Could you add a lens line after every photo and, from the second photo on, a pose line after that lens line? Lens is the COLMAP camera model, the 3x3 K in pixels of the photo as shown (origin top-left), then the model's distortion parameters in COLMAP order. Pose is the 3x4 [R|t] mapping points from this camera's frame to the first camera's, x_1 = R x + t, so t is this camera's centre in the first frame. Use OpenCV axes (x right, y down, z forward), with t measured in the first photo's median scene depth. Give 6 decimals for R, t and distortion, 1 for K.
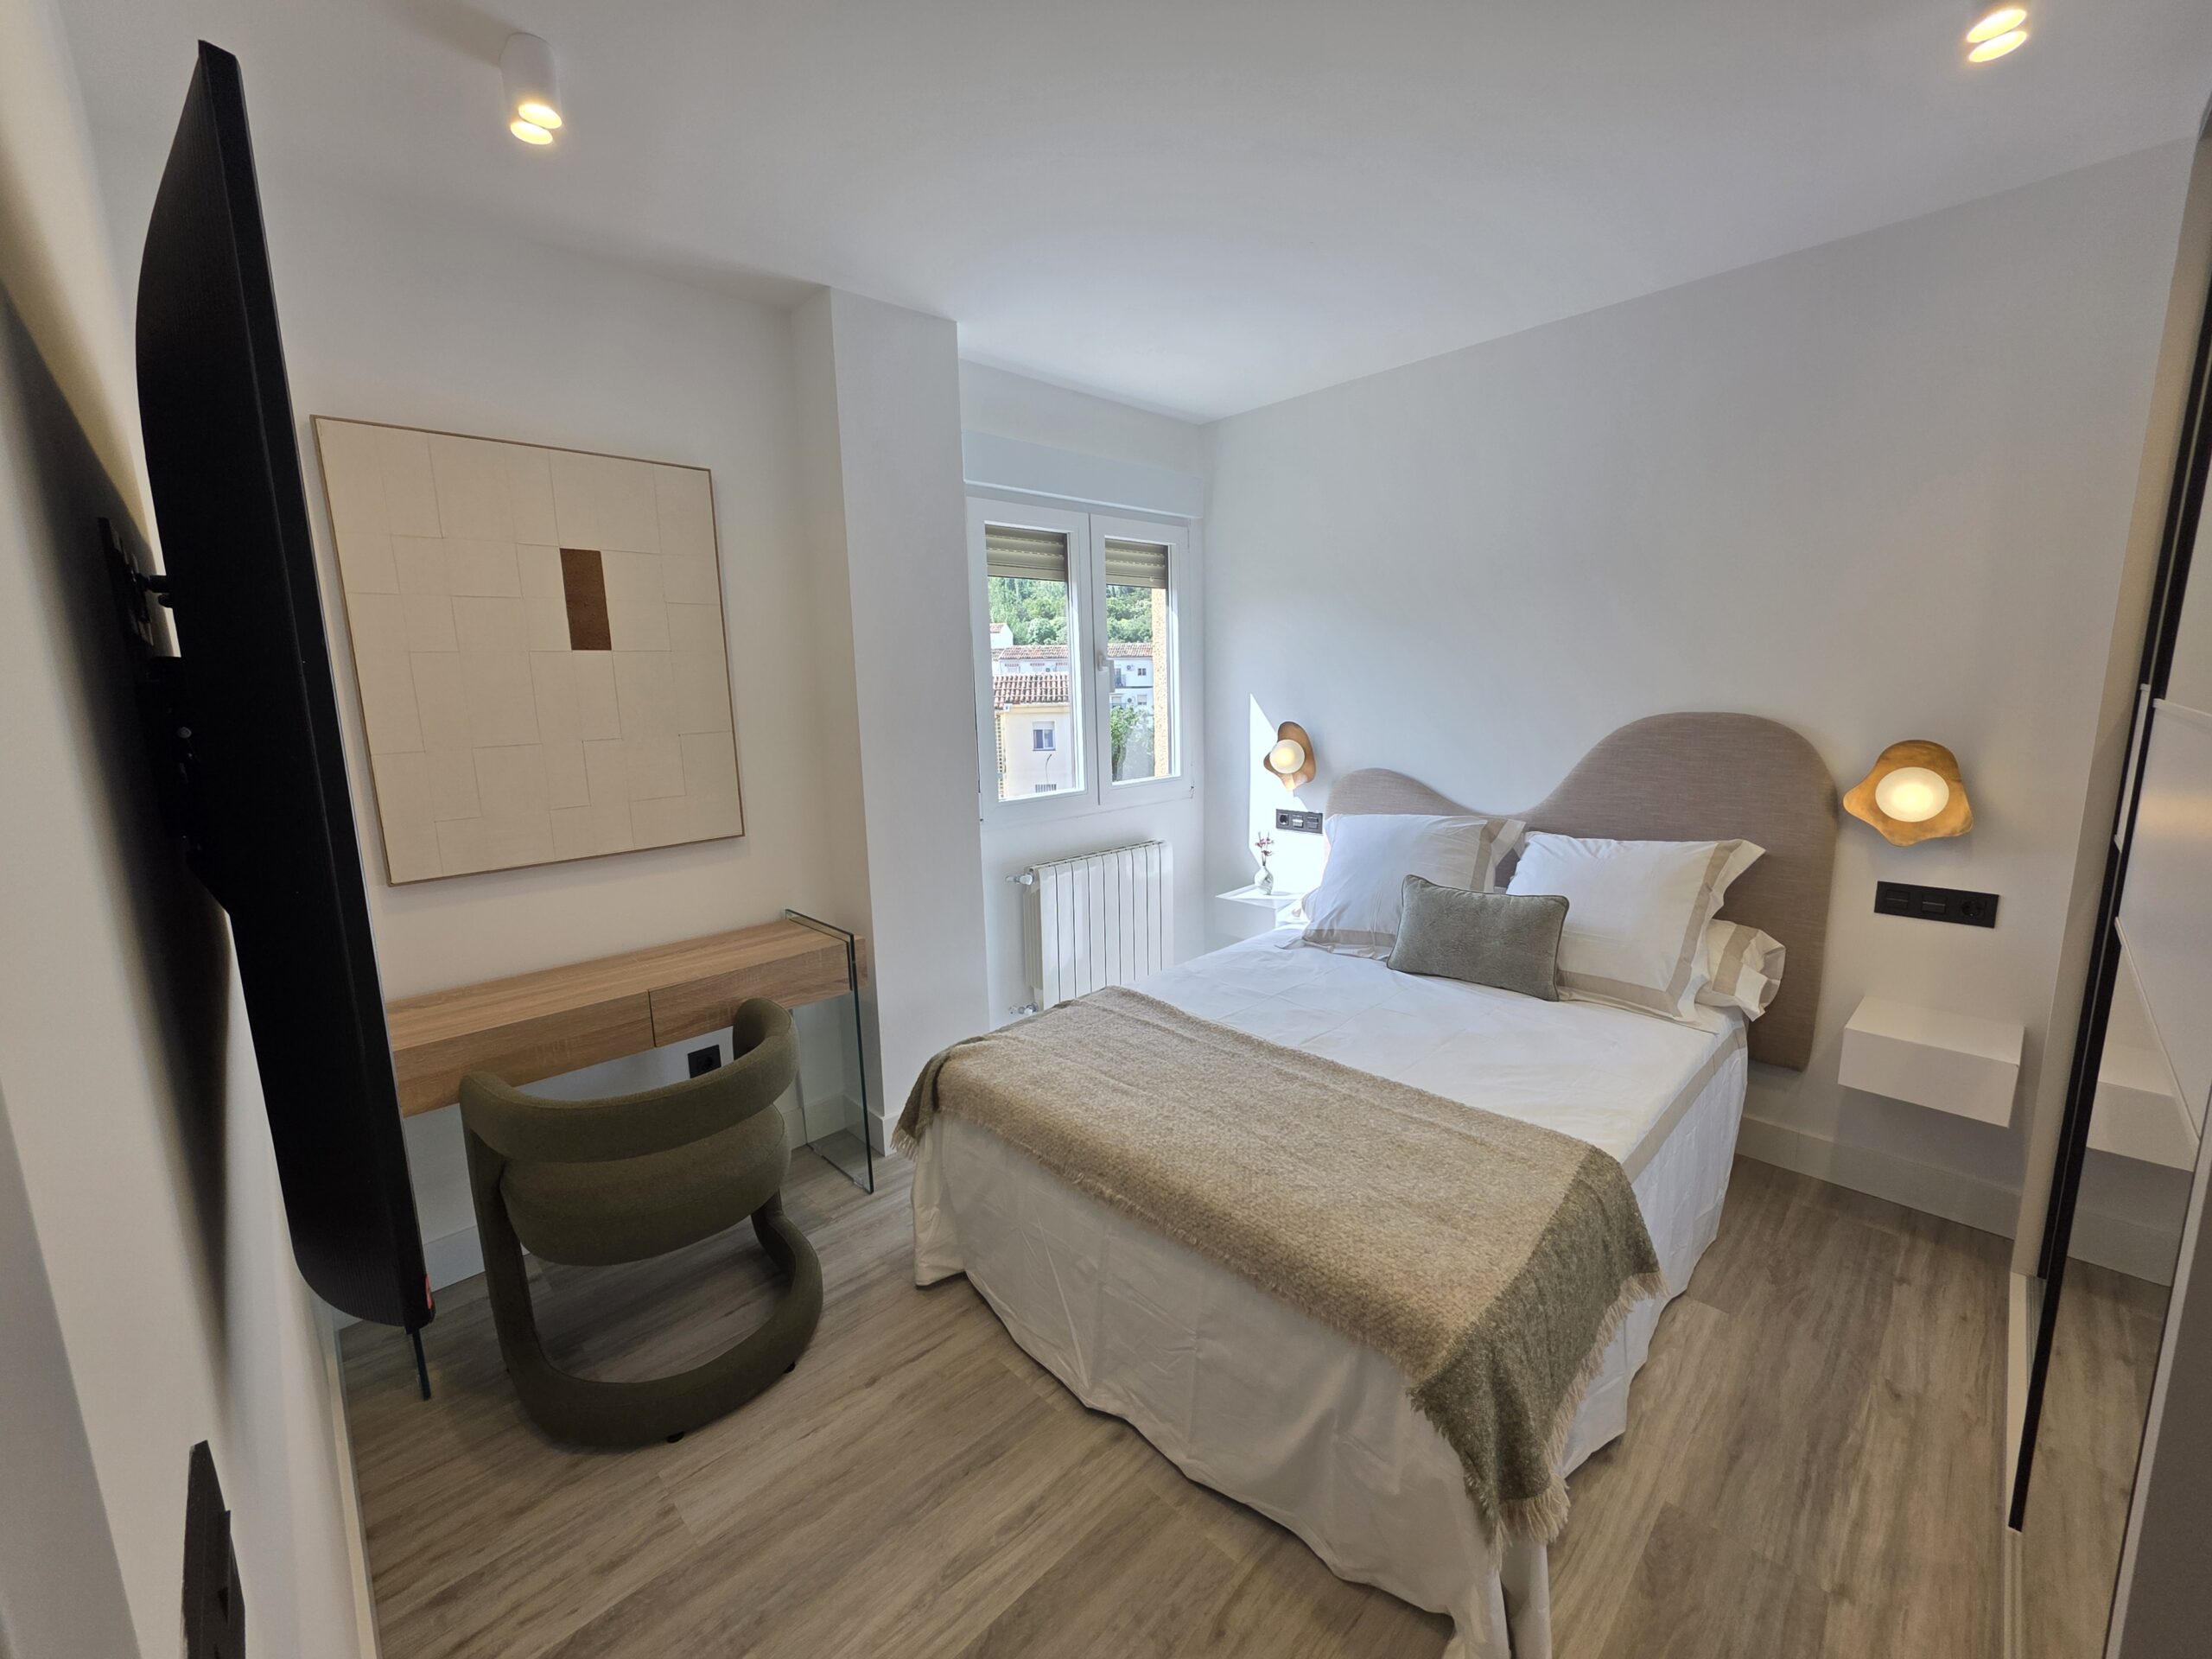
lens RADIAL K [[880.7, 0, 1091.8], [0, 880.7, 822.4], [0, 0, 1]] dist [0.001158, 0.001078]
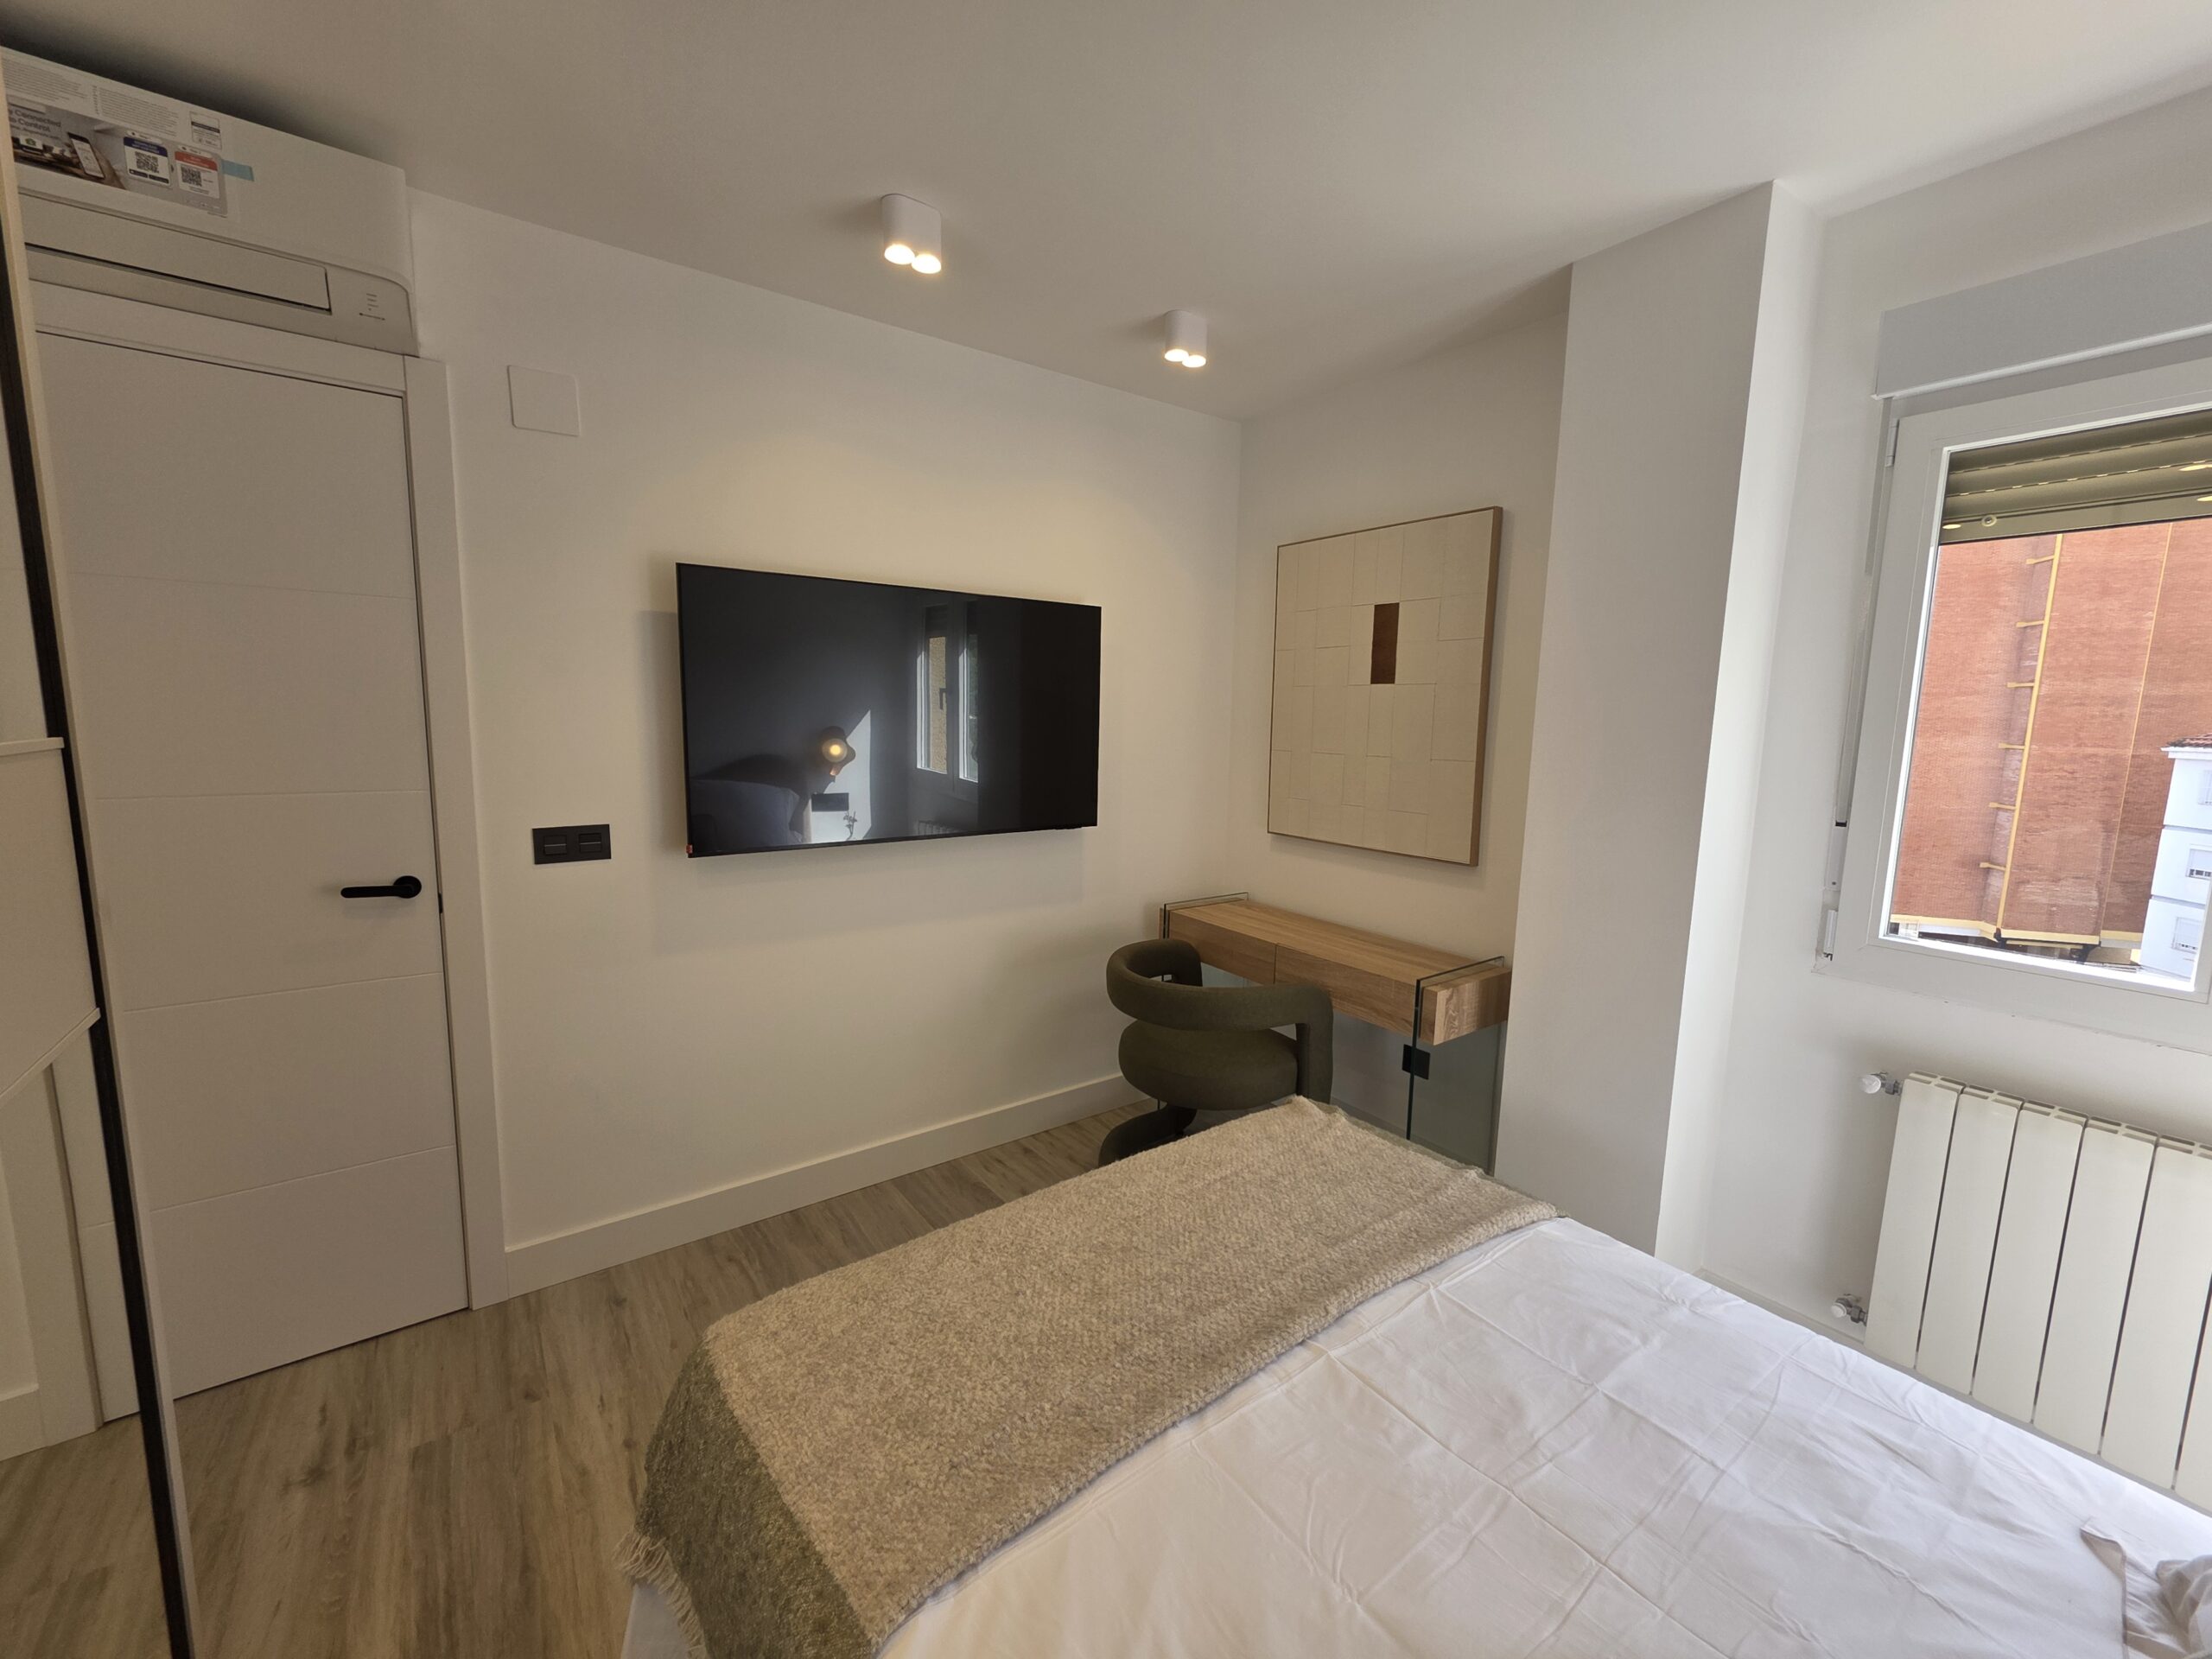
lens RADIAL K [[880.7, 0, 1093.2], [0, 880.7, 824.9], [0, 0, 1]] dist [0.001158, 0.001078]
pose [[-0.116238, 0.148717, -0.982024, 0.727244], [-0.182668, 0.968660, 0.168315, -0.139339], [0.976279, 0.198949, -0.085429, 0.757750]]
